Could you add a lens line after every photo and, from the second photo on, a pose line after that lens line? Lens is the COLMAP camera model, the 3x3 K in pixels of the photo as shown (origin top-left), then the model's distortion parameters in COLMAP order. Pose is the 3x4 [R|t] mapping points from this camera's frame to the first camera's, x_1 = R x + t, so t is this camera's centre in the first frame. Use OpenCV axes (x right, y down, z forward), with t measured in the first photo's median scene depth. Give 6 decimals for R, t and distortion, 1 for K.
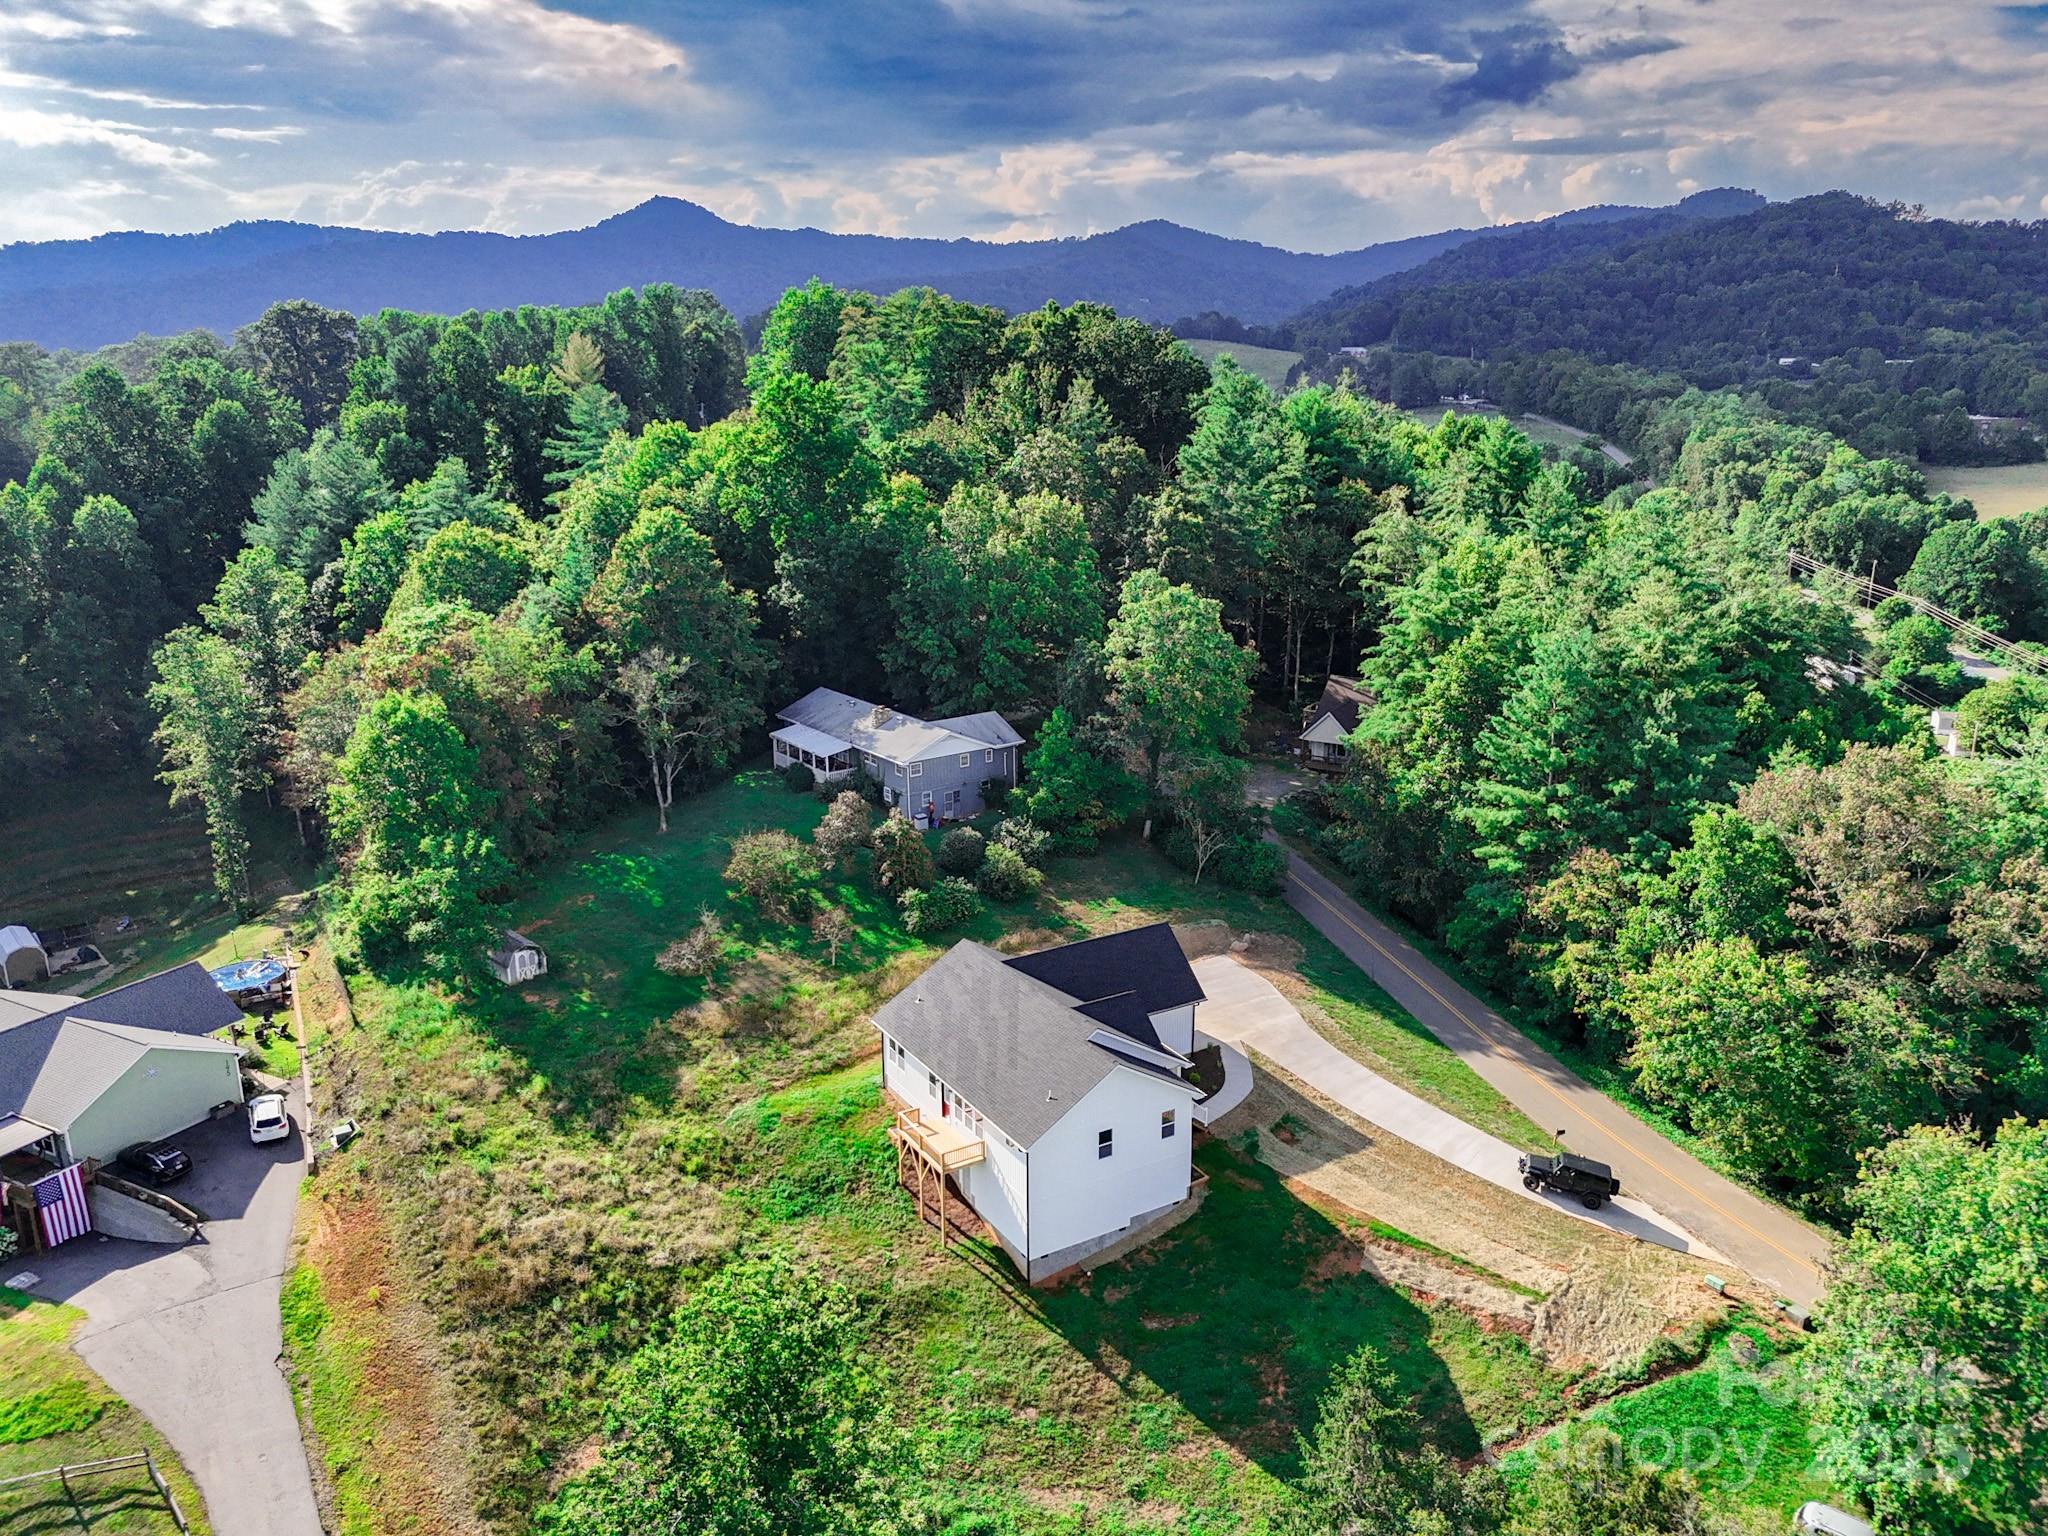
lens RADIAL K [[1514.9, 0, 1040.1], [0, 1514.9, 757.6], [0, 0, 1]] dist [0.059811, -0.045755]
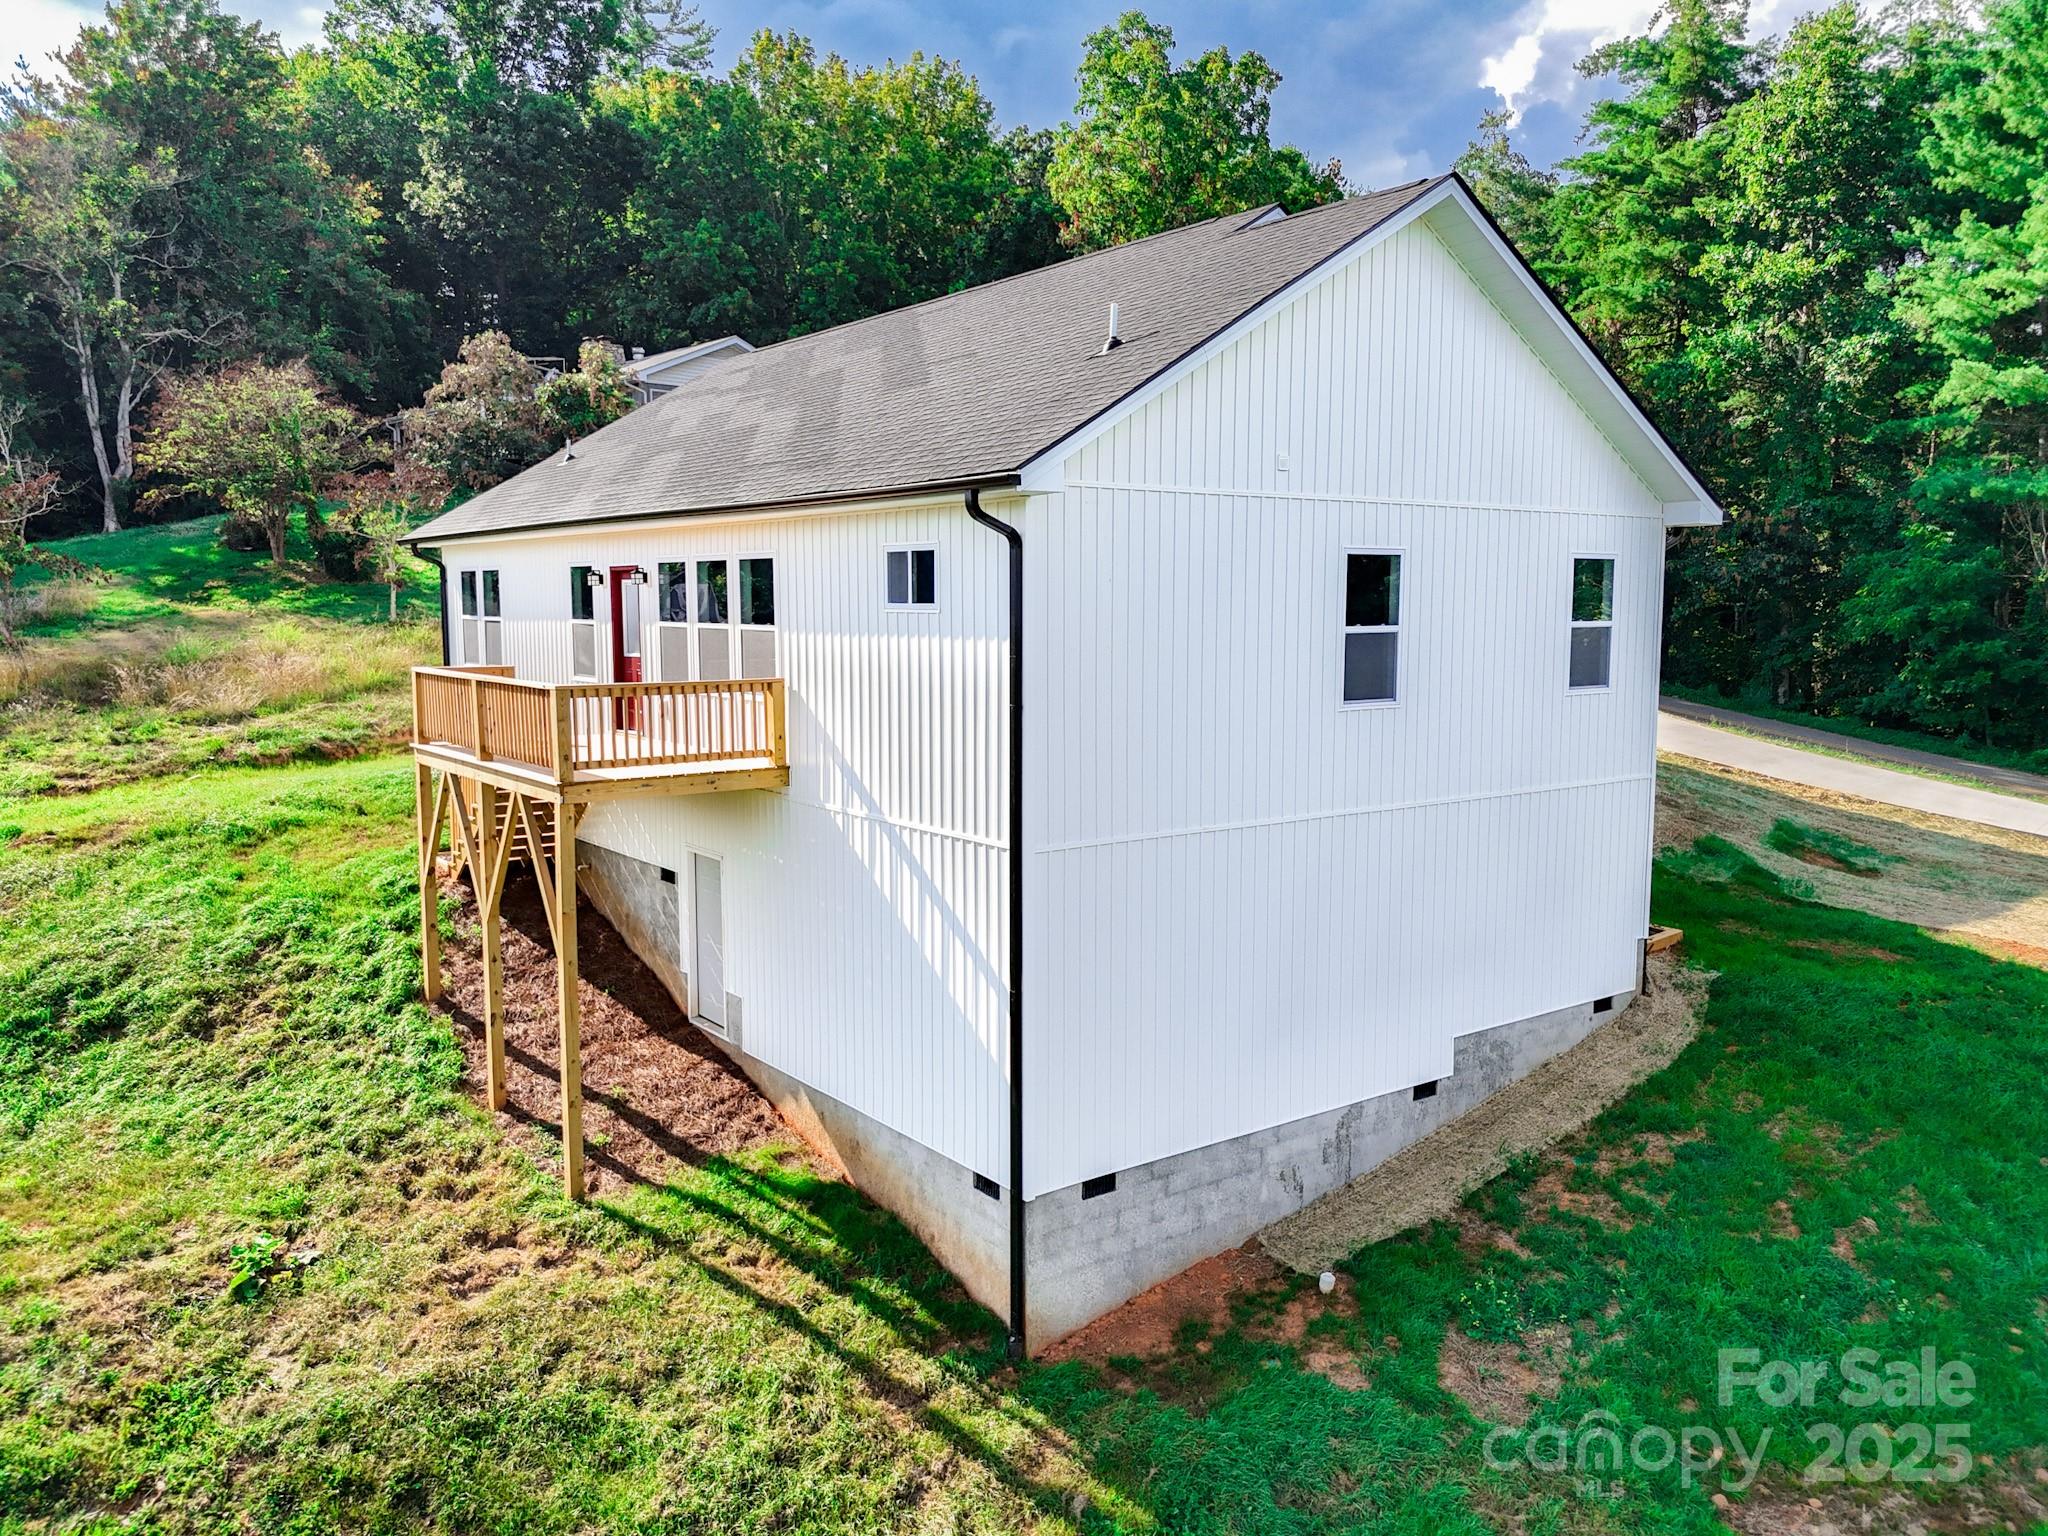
lens RADIAL K [[1514.9, 0, 1034.2], [0, 1514.9, 770.5], [0, 0, 1]] dist [0.059811, -0.045755]
pose [[0.994720, -0.007884, 0.102323, -0.022973], [0.023010, 0.988794, -0.147500, 0.294823], [-0.100013, 0.149076, 0.983755, 0.784768]]
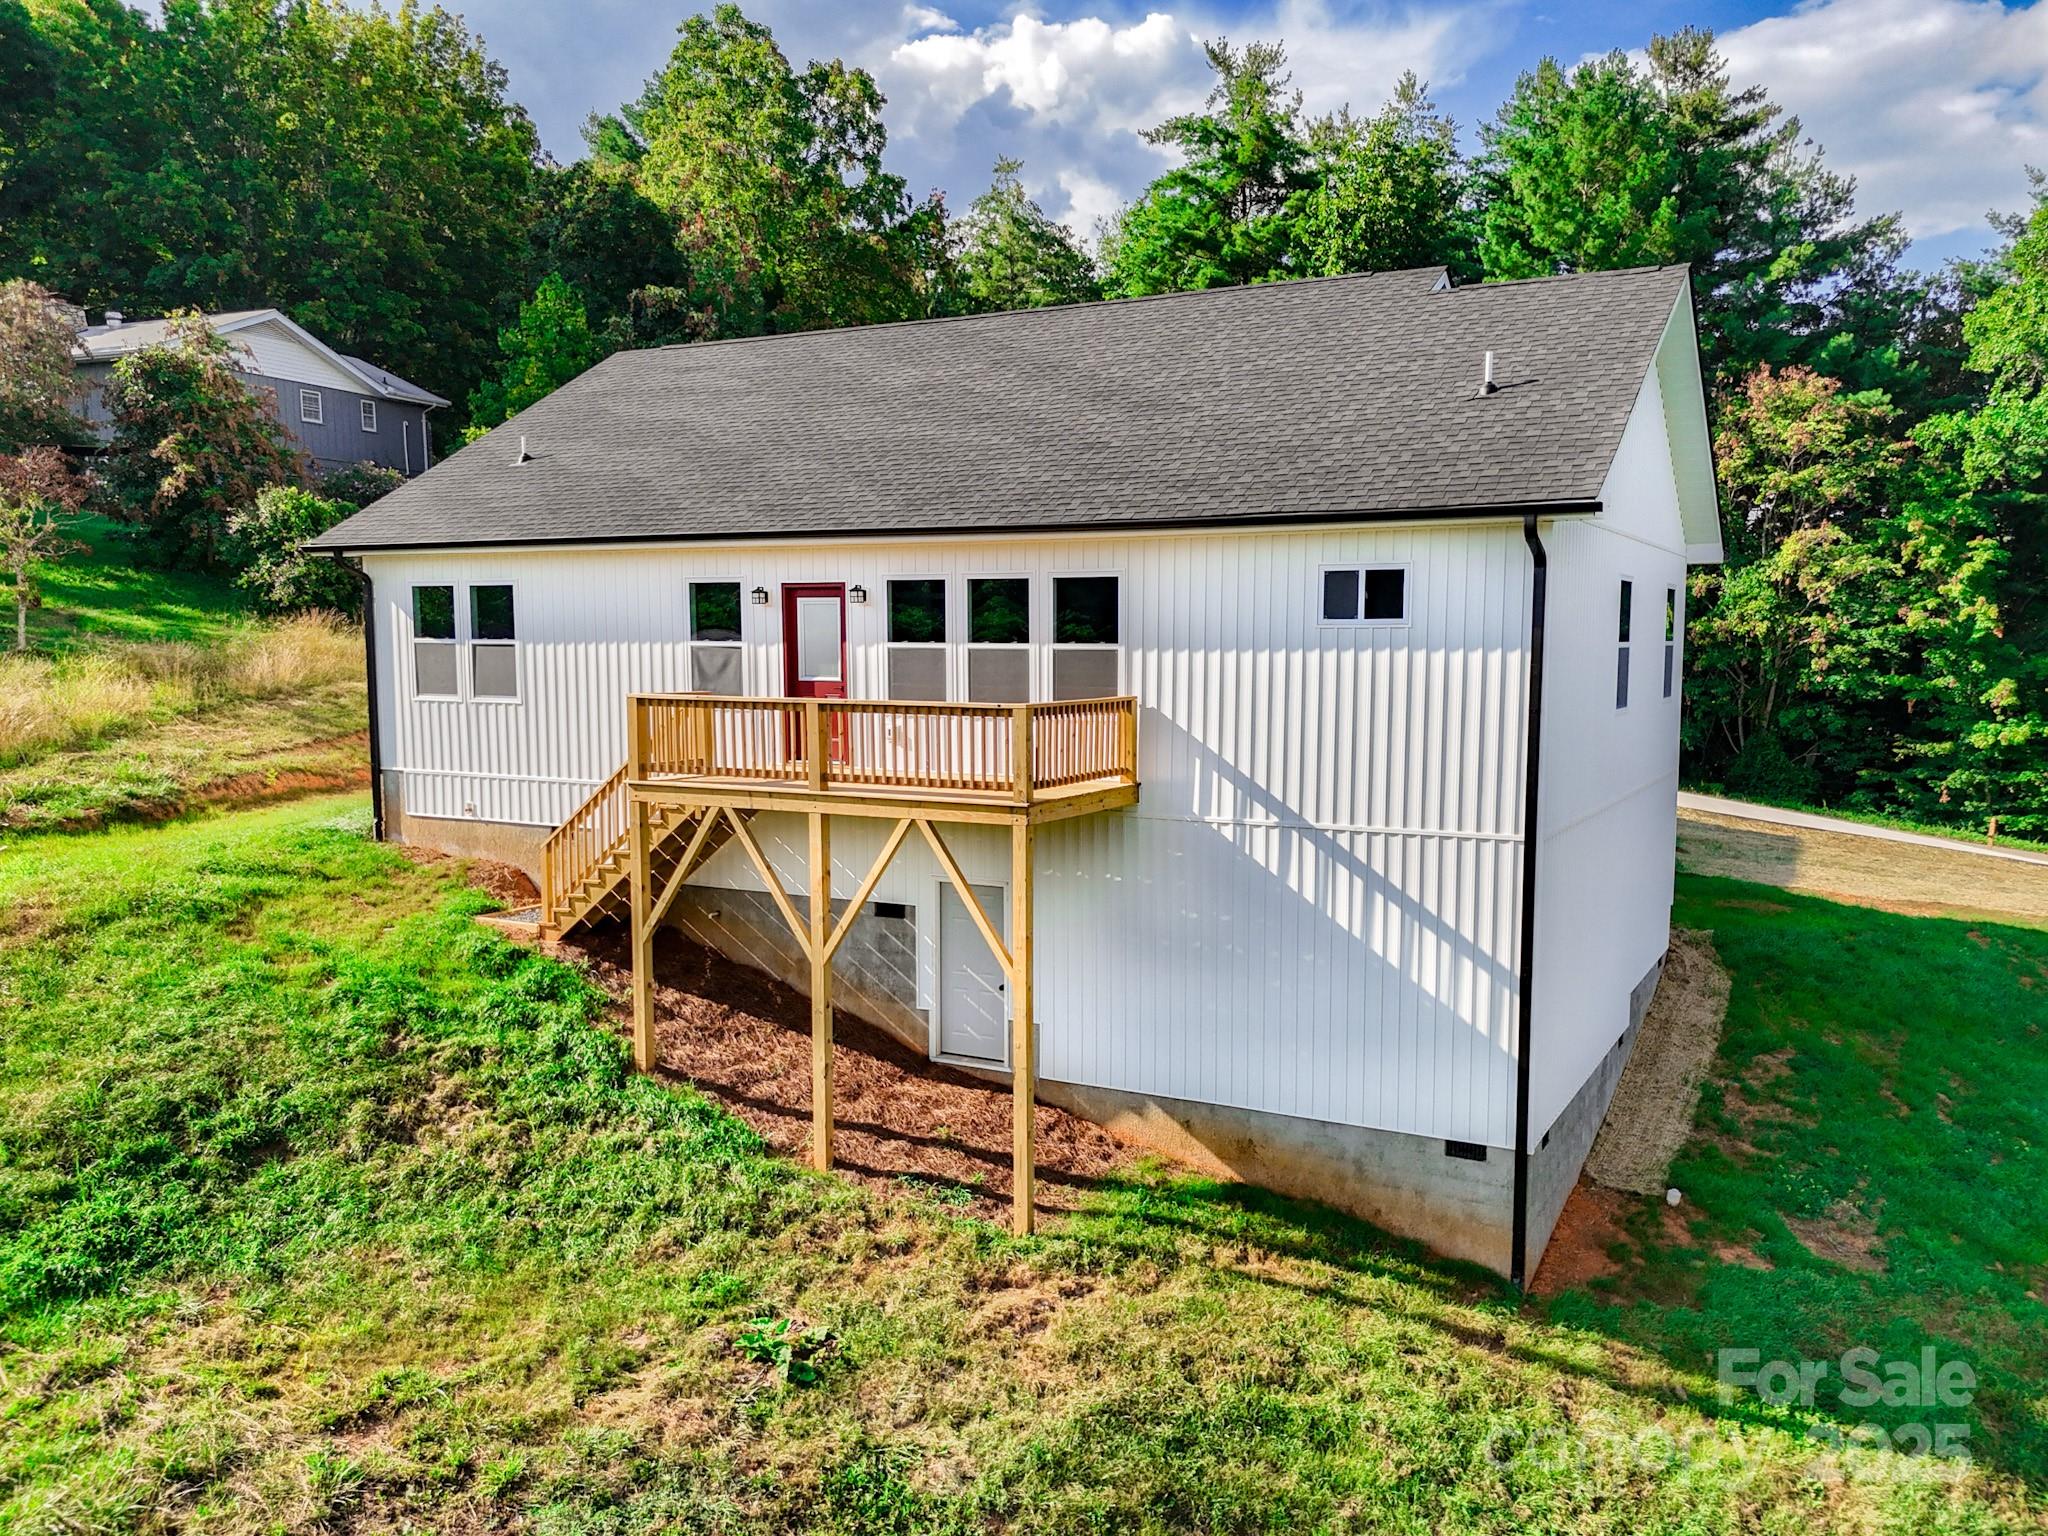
lens RADIAL K [[1590.1, 0, 1088.0], [0, 1590.1, 813.0], [0, 0, 1]] dist [0.060285, -0.034906]
pose [[0.853462, -0.051543, 0.518599, -0.157770], [0.129442, 0.984880, -0.115137, 0.291137], [-0.504823, 0.165394, 0.847230, 0.811421]]
